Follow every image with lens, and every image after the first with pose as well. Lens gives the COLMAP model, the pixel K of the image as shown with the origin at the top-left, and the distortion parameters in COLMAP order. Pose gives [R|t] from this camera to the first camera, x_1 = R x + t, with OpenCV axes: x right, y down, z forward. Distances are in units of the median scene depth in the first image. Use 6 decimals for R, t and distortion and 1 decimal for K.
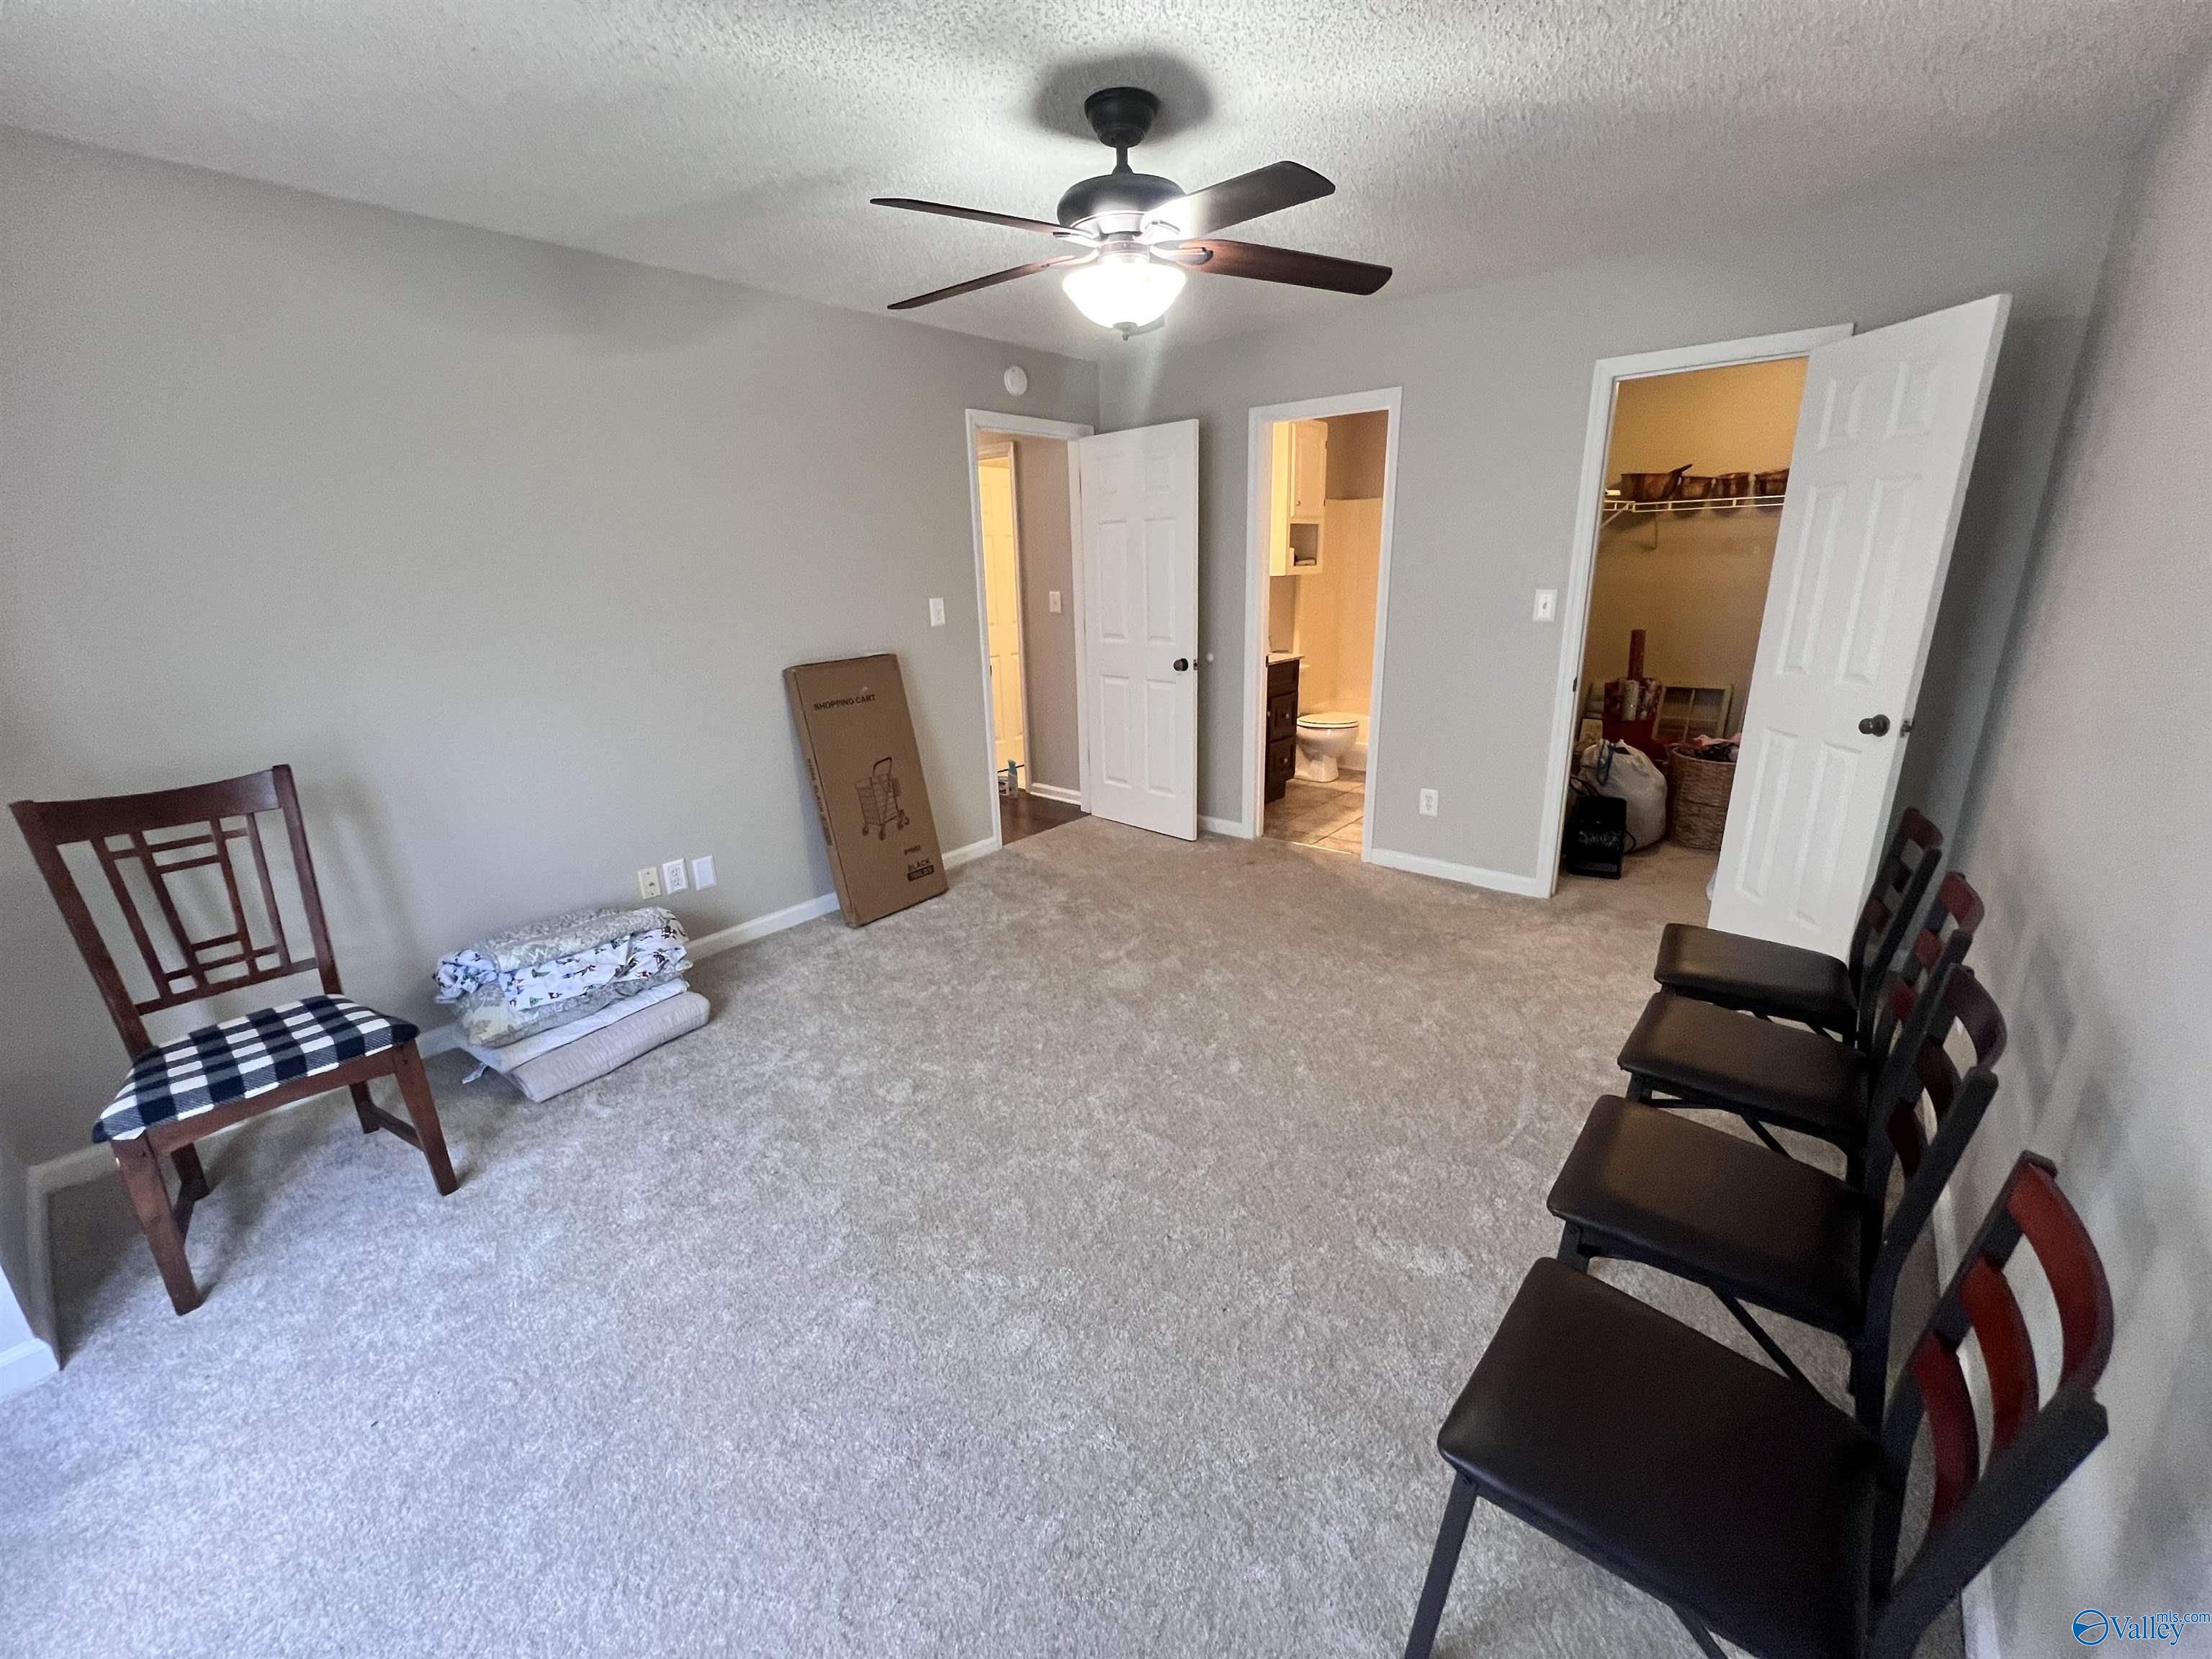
lens RADIAL K [[891.2, 0, 1108.3], [0, 891.2, 836.8], [0, 0, 1]] dist [0.011071, 0.000068]
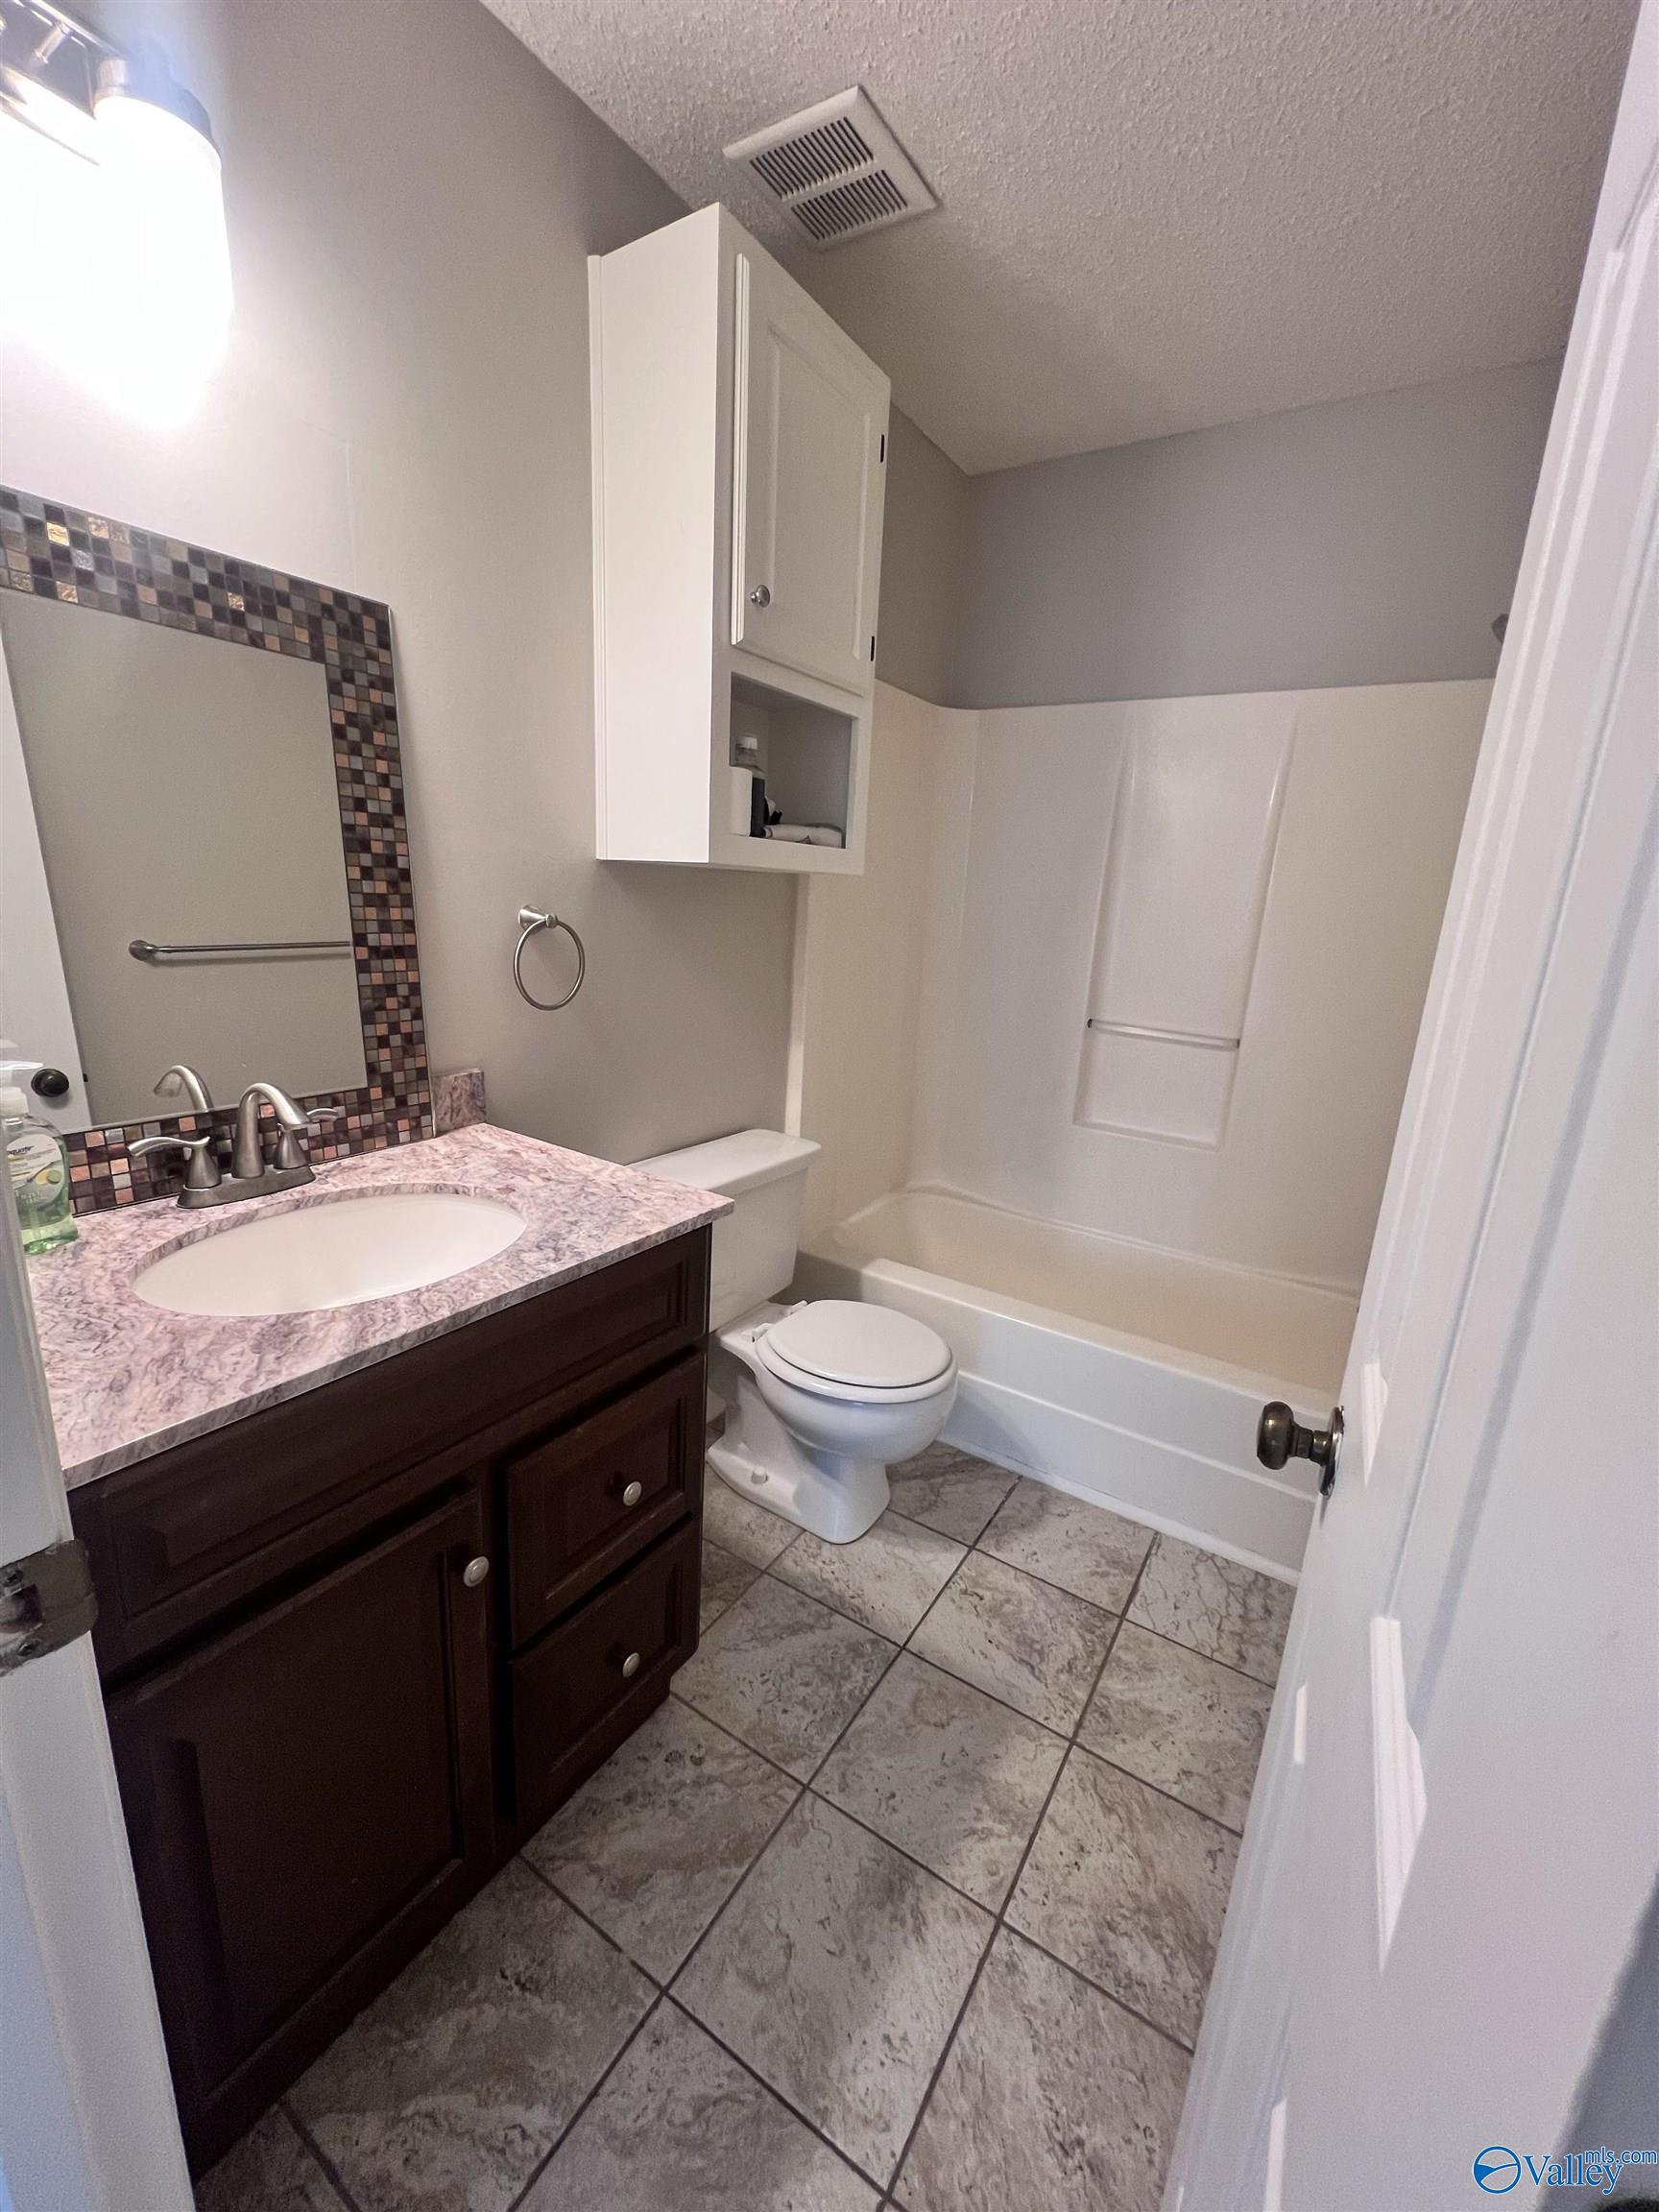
lens RADIAL K [[891.2, 0, 828.5], [0, 891.2, 1107.6], [0, 0, 1]] dist [0.011071, 0.000068]
pose [[0.989762, 0.045818, 0.135172, 0.196523], [-0.042670, 0.998748, -0.026096, -0.210935], [-0.136198, 0.020061, 0.990478, 0.715352]]
